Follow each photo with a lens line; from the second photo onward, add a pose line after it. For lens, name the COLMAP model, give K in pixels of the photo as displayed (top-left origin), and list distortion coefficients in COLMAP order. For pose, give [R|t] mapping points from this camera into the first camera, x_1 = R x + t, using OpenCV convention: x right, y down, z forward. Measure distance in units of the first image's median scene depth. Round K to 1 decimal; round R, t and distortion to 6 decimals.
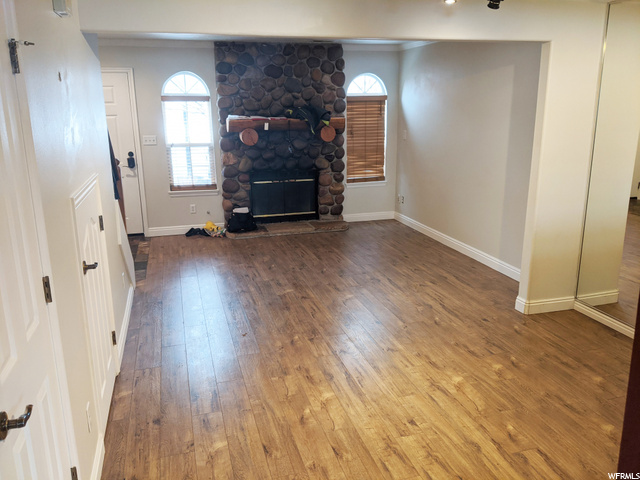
lens RADIAL K [[513.0, 0, 319.7], [0, 513.0, 238.9], [0, 0, 1]] dist [0.001134, -0.012792]
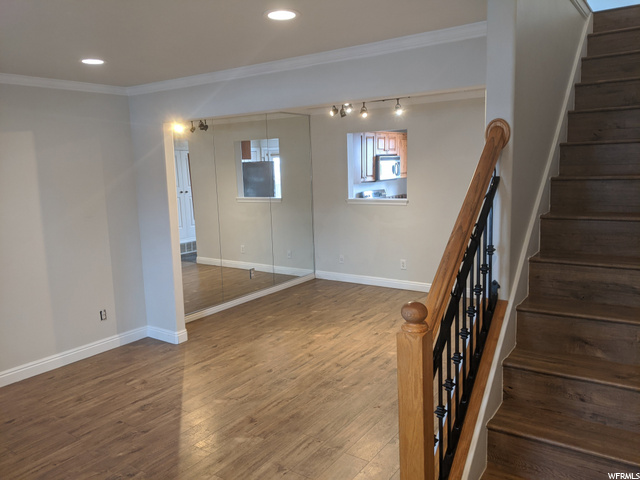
lens RADIAL K [[513.0, 0, 319.5], [0, 513.0, 240.5], [0, 0, 1]] dist [0.001134, -0.012792]
pose [[-0.648021, -0.076475, 0.757773, -0.705955], [0.231507, 0.928090, 0.291640, -0.355026], [-0.725585, 0.364419, -0.583717, 1.422246]]
